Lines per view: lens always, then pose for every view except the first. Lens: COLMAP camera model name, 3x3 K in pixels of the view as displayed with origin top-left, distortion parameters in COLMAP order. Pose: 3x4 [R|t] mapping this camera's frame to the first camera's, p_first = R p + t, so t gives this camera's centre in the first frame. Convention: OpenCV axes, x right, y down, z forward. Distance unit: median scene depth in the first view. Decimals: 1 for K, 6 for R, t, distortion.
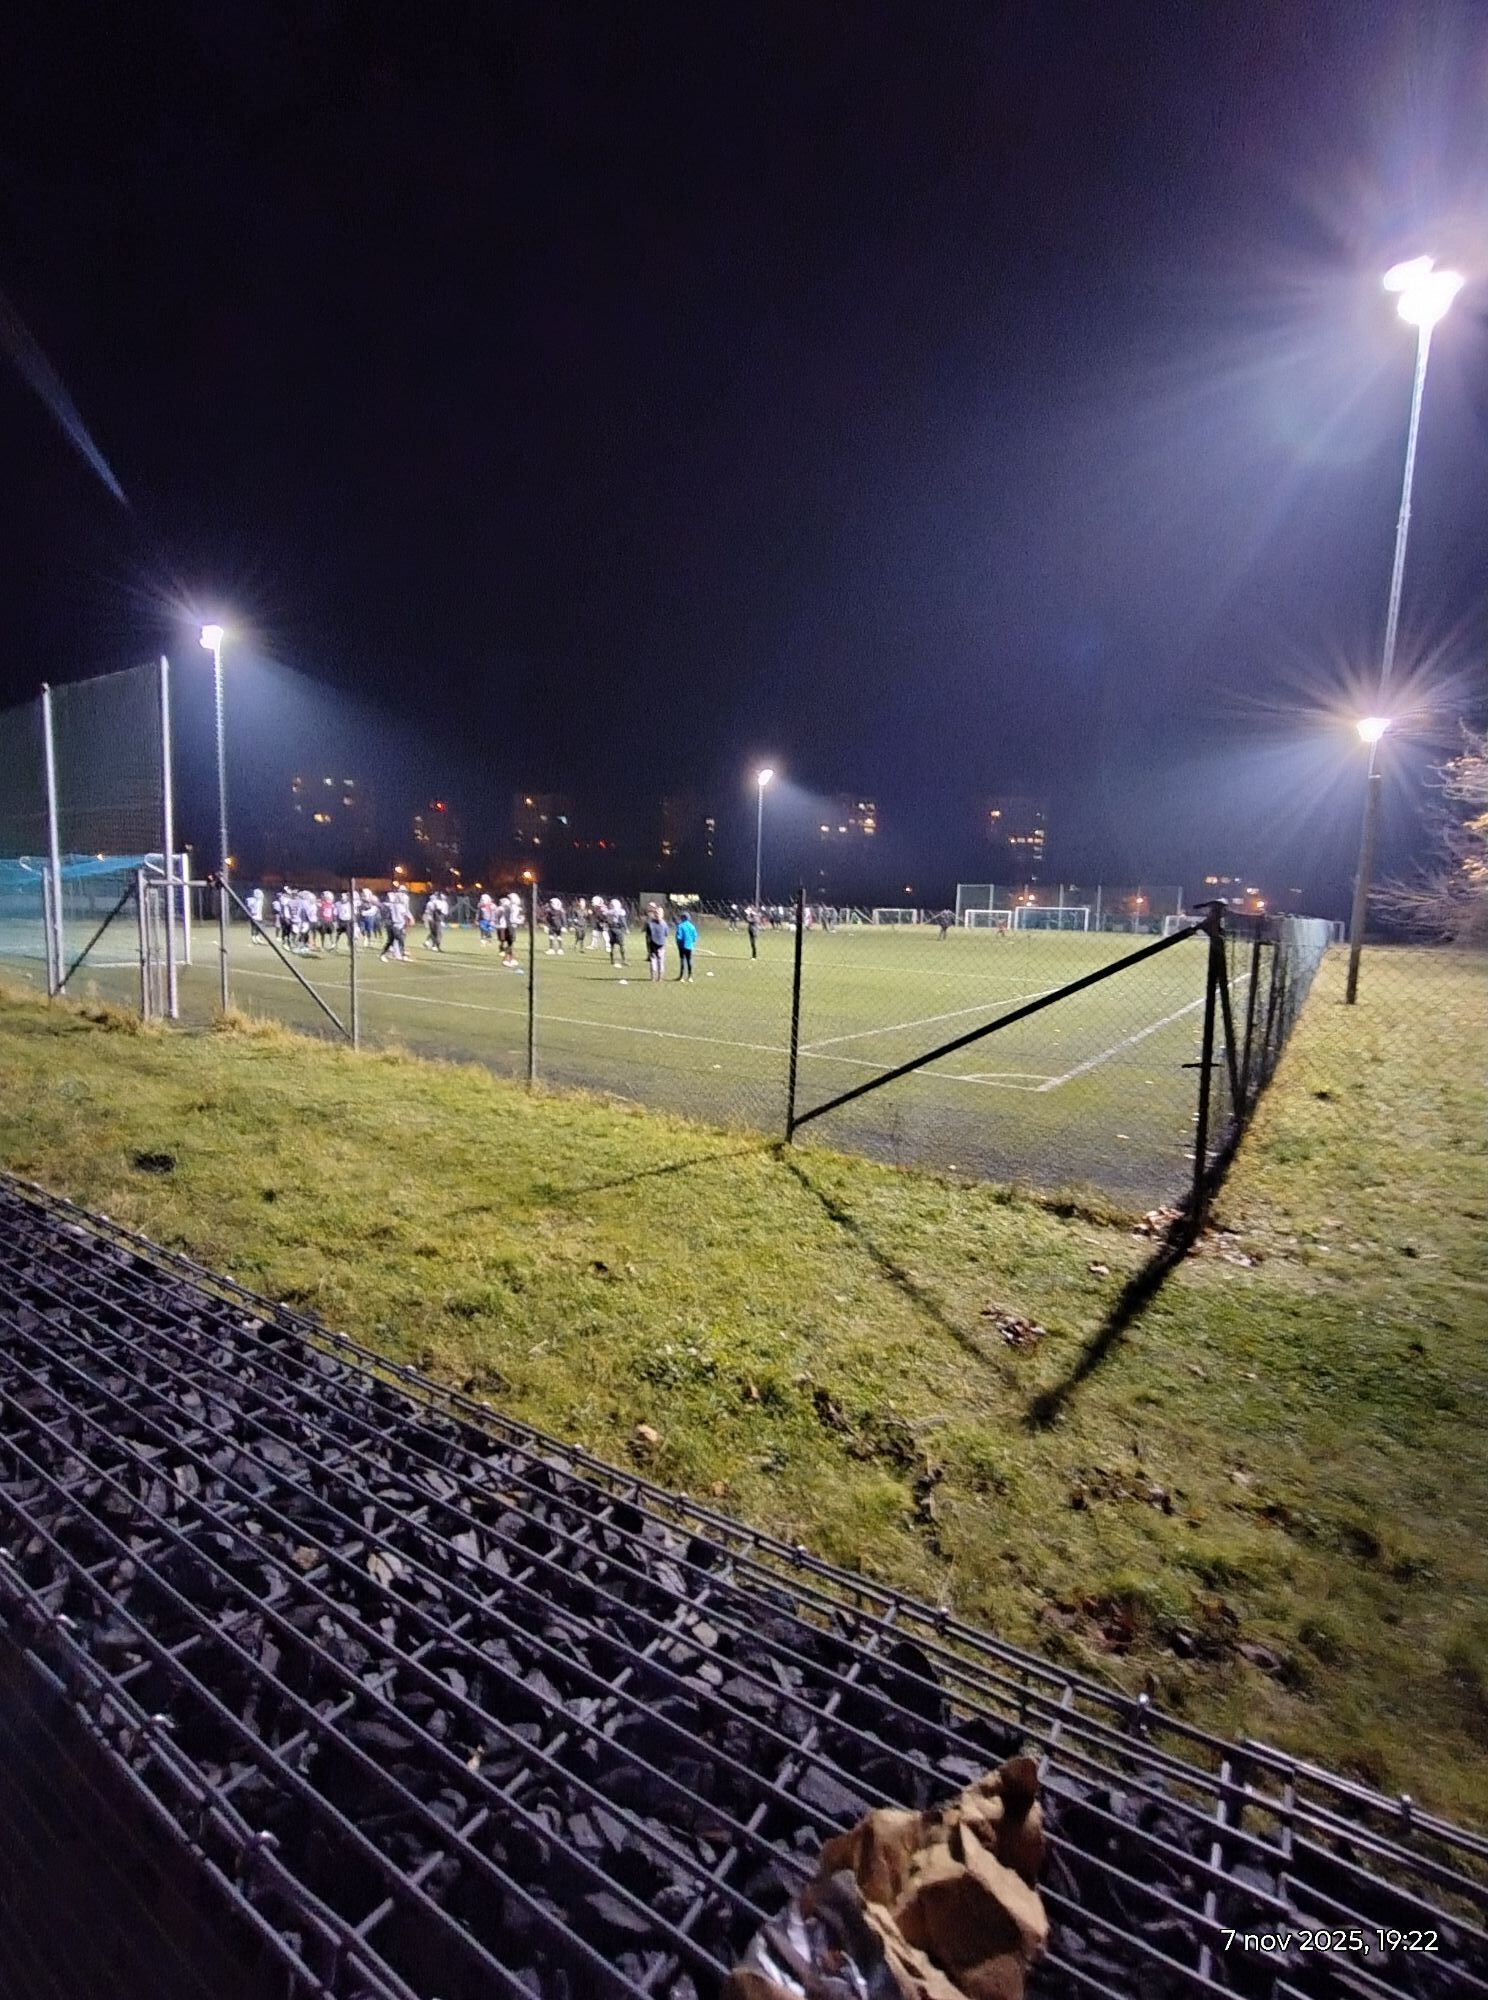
lens RADIAL K [[895.3, 0, 738.6], [0, 895.3, 1007.7], [0, 0, 1]] dist [-0.010694, -0.001939]
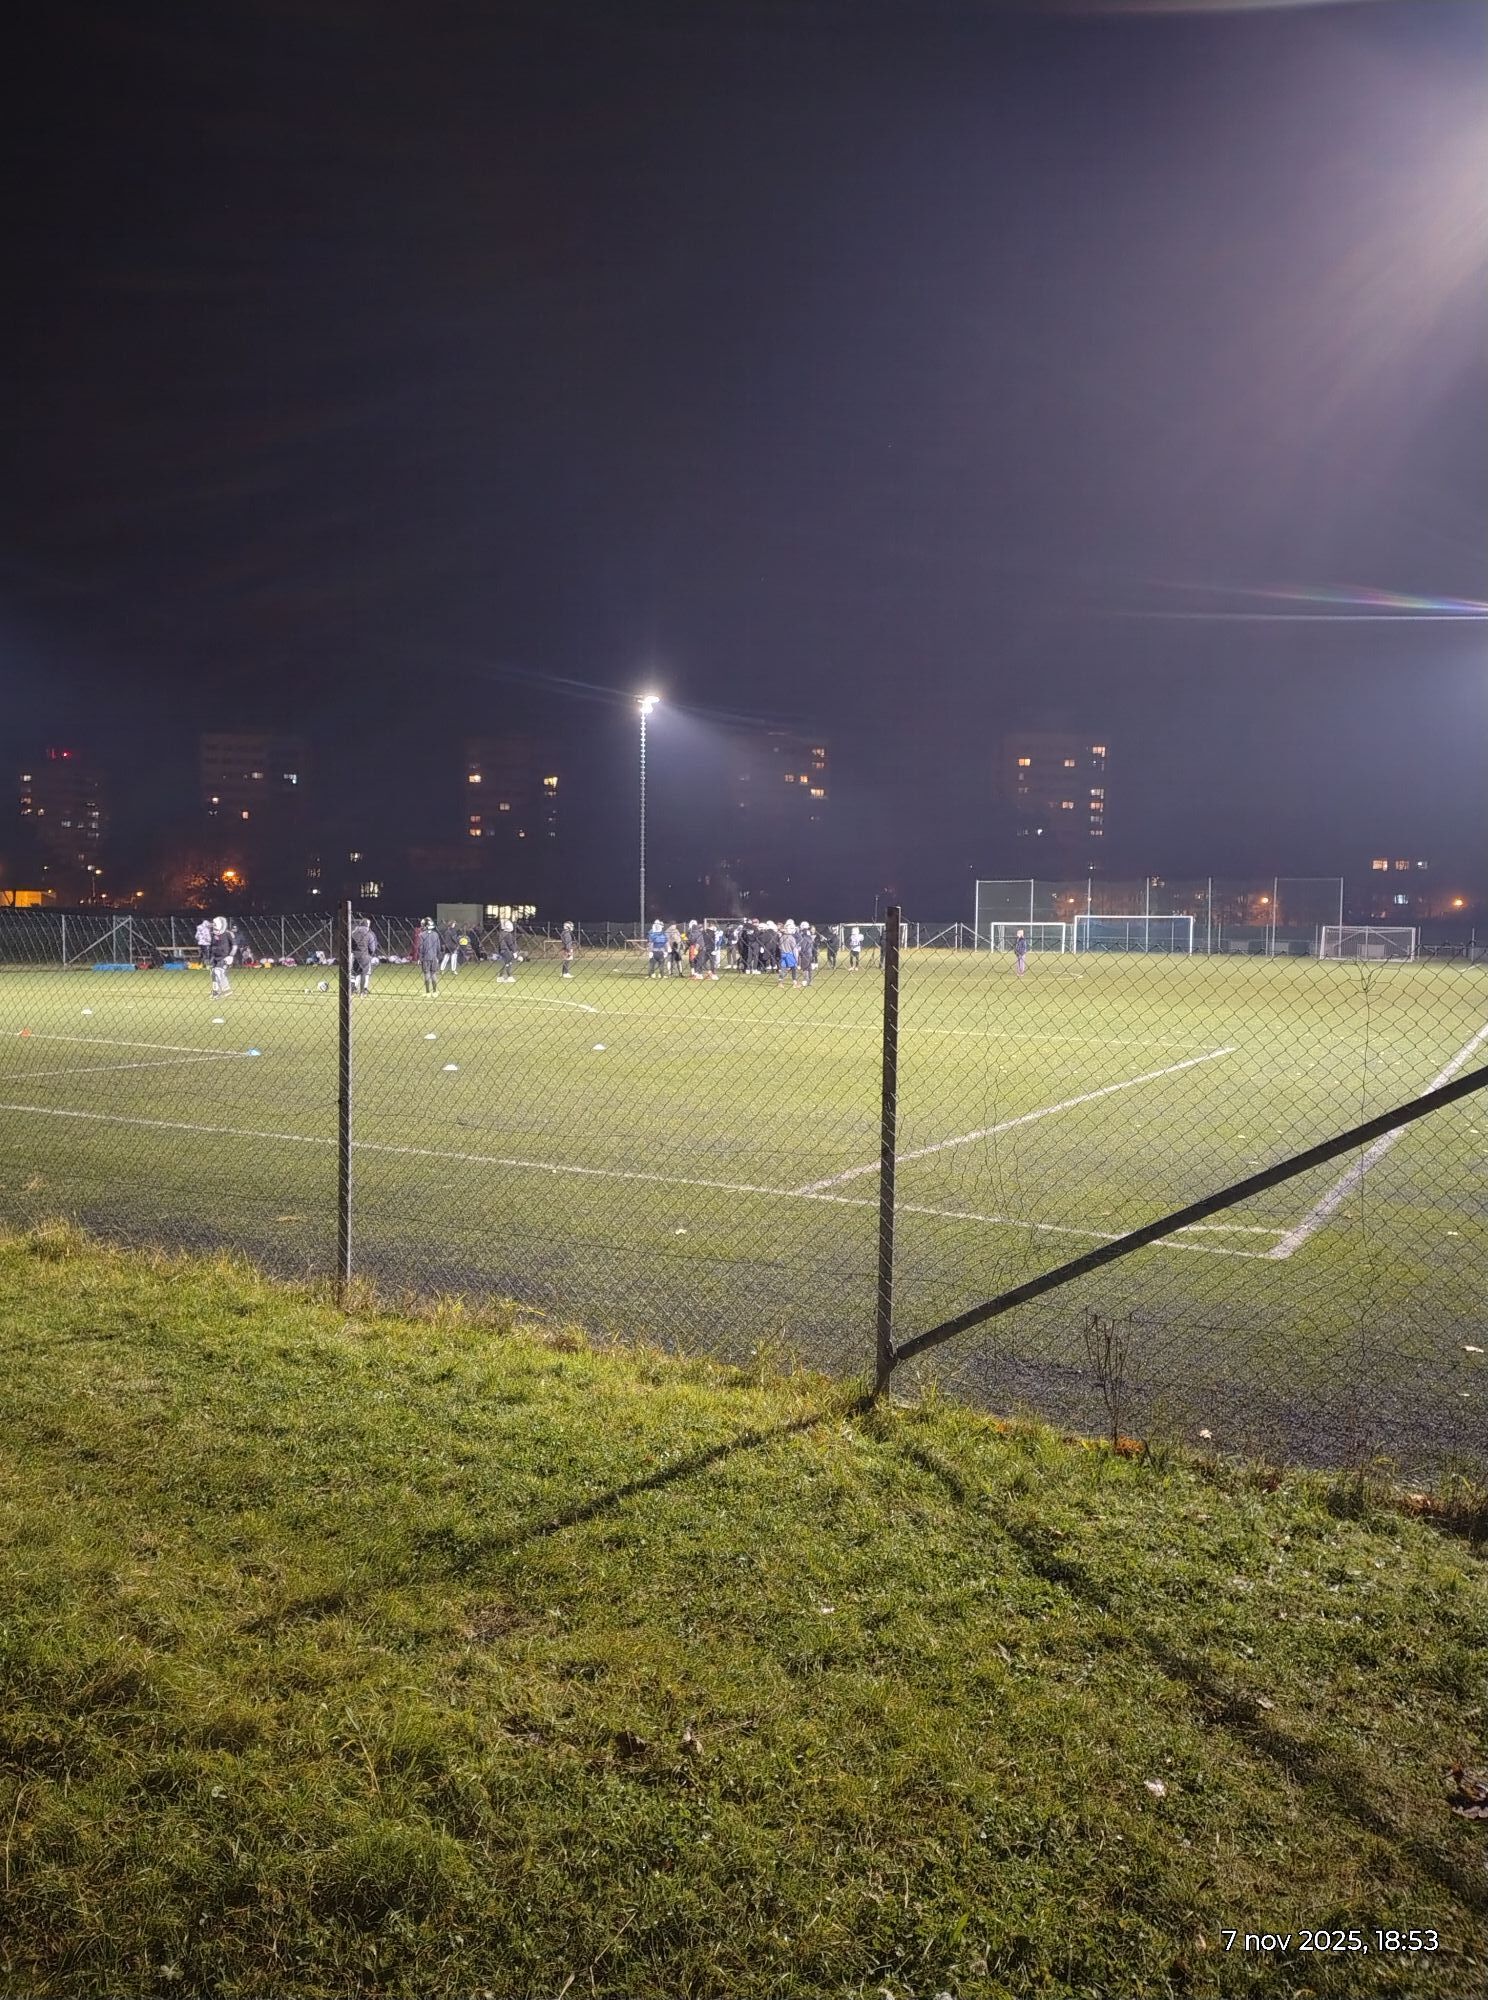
lens RADIAL K [[1511.8, 0, 738.0], [0, 1511.8, 987.1], [0, 0, 1]] dist [0.104216, -0.157376]
pose [[0.995418, -0.023377, 0.092718, -0.118314], [0.029701, 0.997282, -0.067422, -0.030612], [-0.090890, 0.069867, 0.993407, 0.137293]]
